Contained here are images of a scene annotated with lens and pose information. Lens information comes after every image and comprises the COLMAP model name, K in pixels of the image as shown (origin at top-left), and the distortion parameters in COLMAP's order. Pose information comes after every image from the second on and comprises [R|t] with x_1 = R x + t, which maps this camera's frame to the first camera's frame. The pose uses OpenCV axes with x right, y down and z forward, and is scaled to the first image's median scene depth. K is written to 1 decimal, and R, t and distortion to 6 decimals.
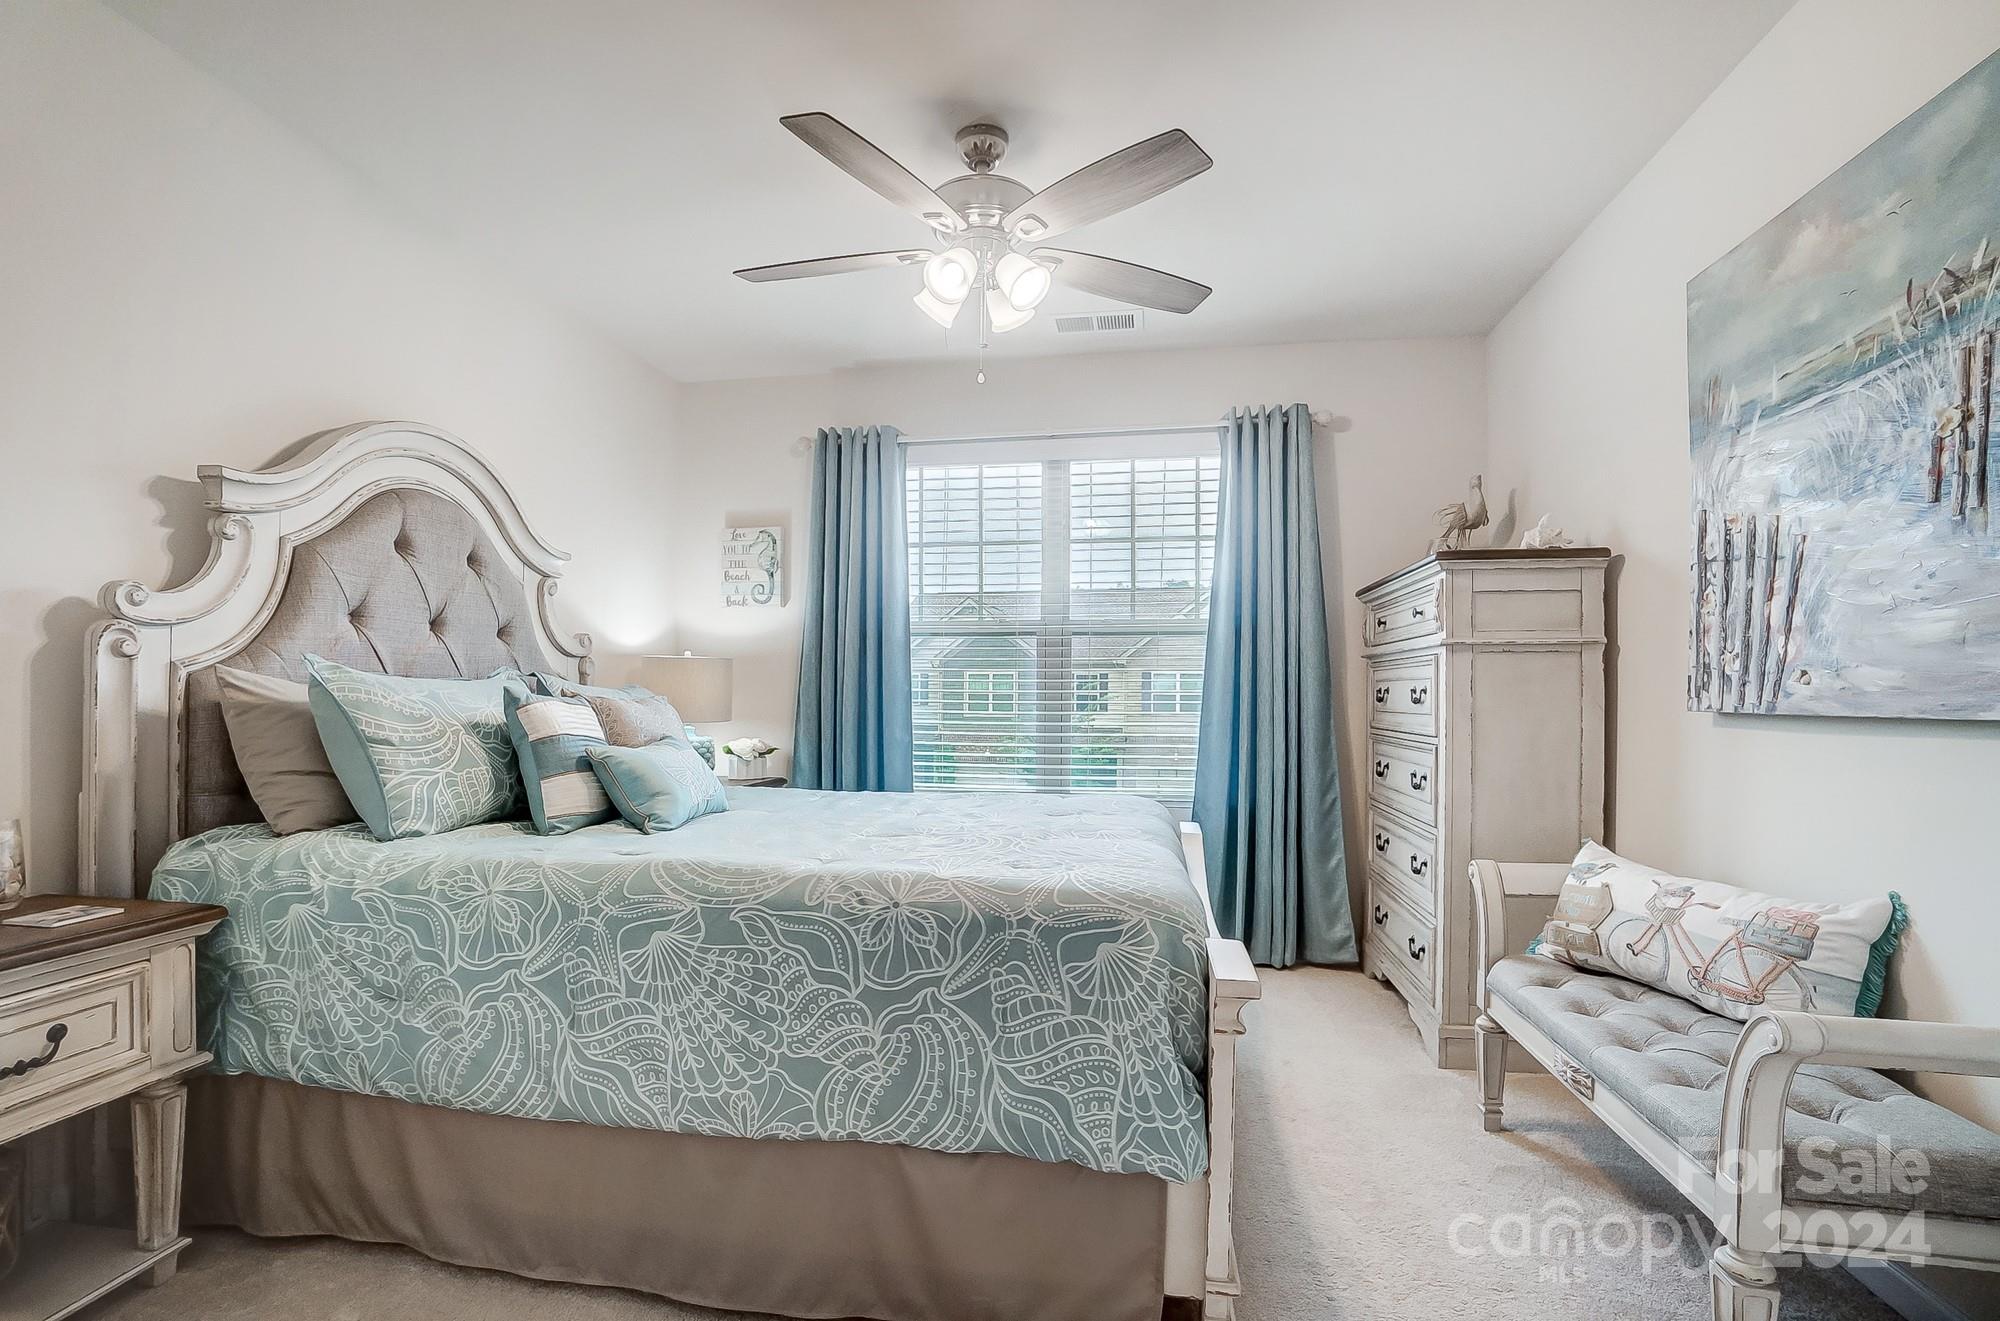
lens RADIAL K [[923.9, 0, 1005.4], [0, 923.9, 688.2], [0, 0, 1]] dist [-0.056774, 0.020955]
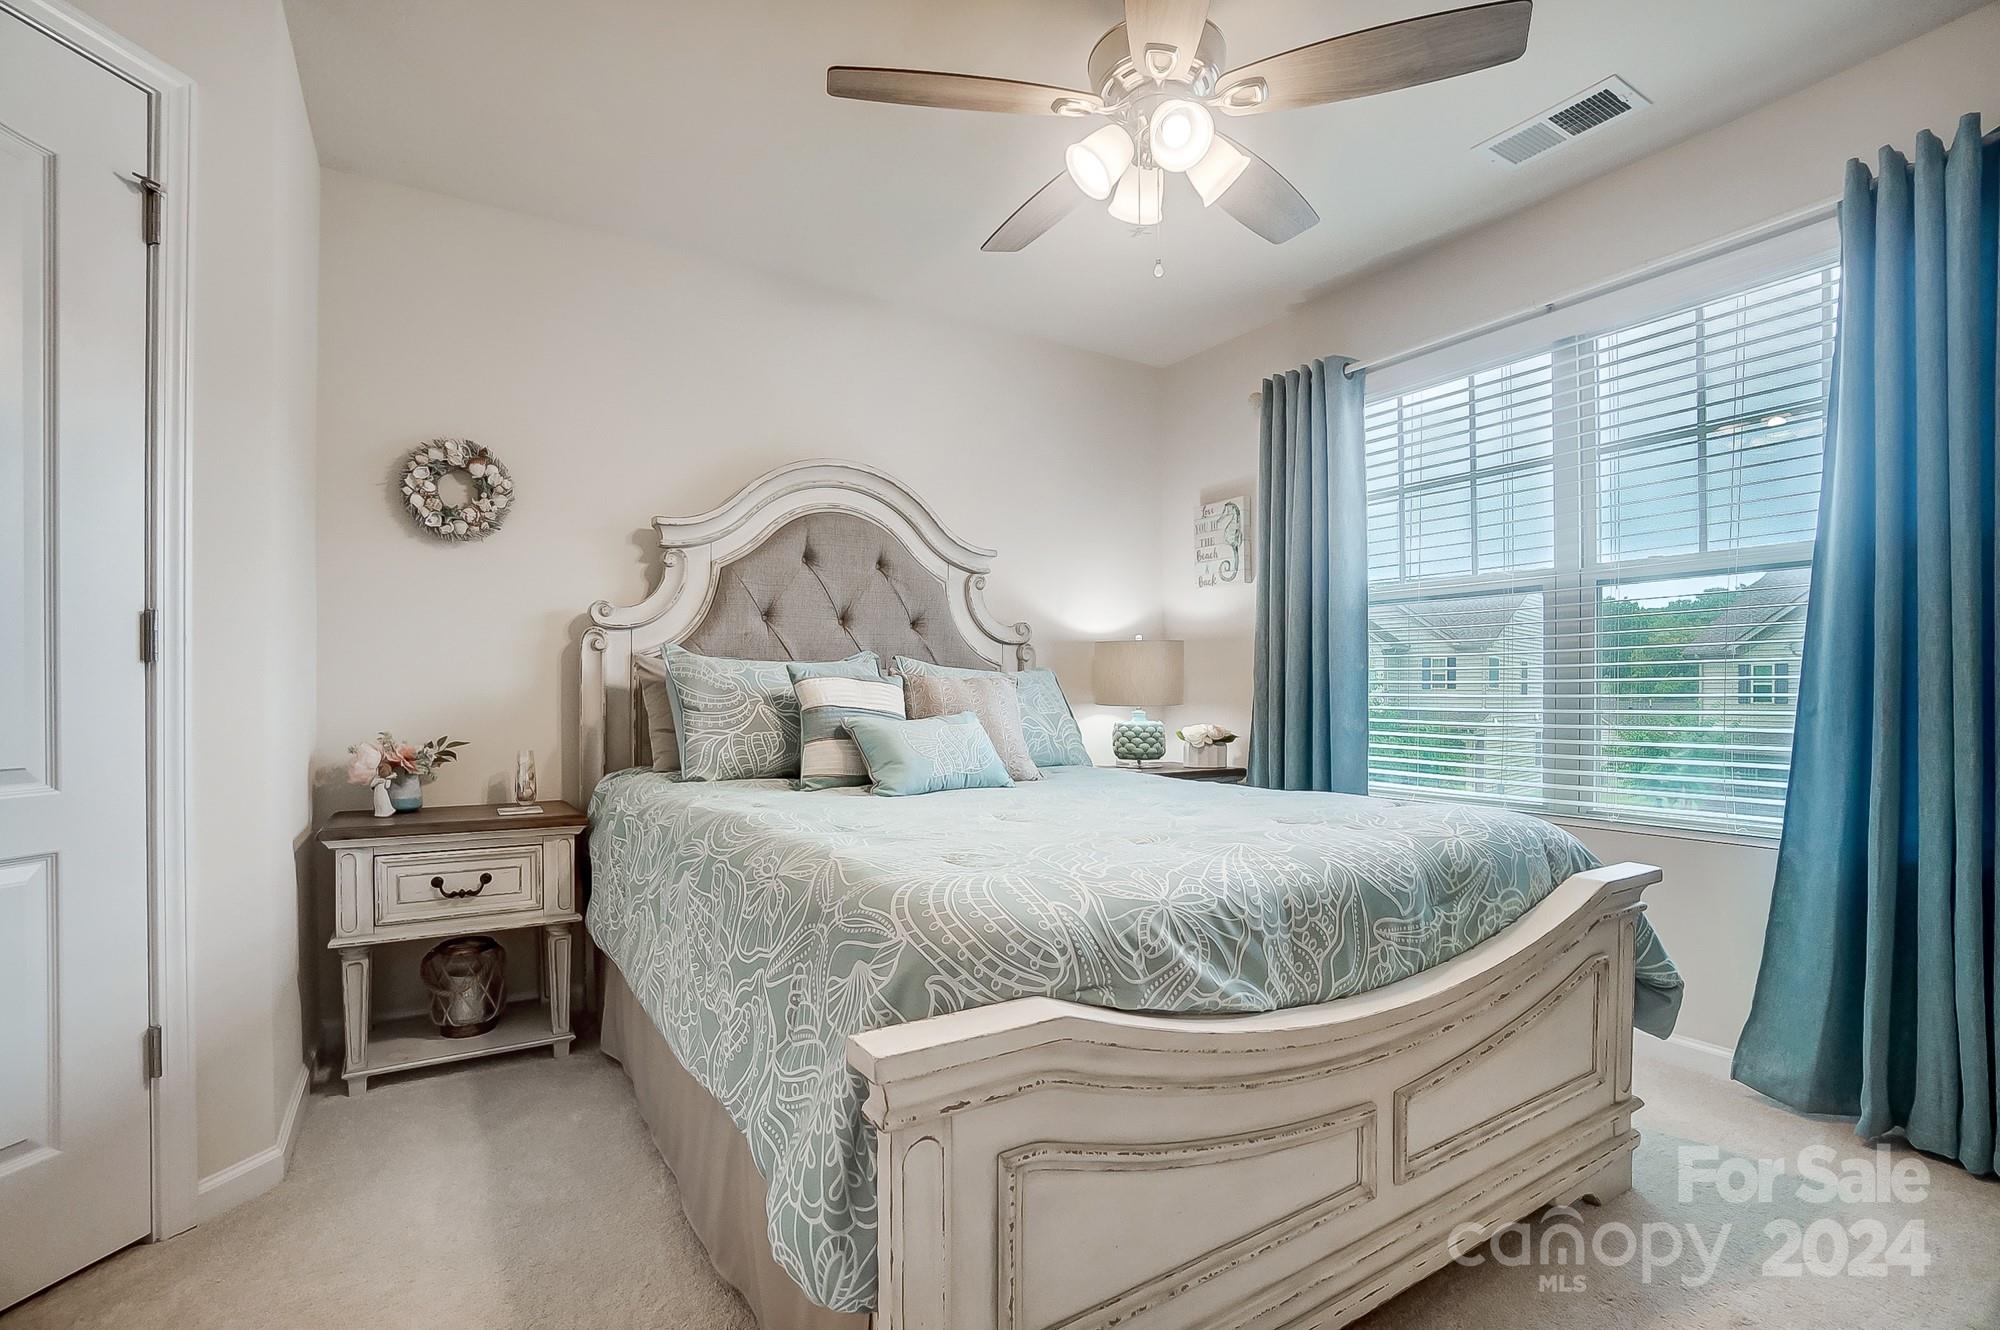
lens RADIAL K [[916.4, 0, 1001.1], [0, 916.4, 696.4], [0, 0, 1]] dist [-0.066040, 0.023309]
pose [[0.666369, -0.003431, -0.745614, 0.597656], [0.009935, 0.999942, 0.004278, 0.041694], [0.745556, -0.010258, 0.666365, 0.458138]]
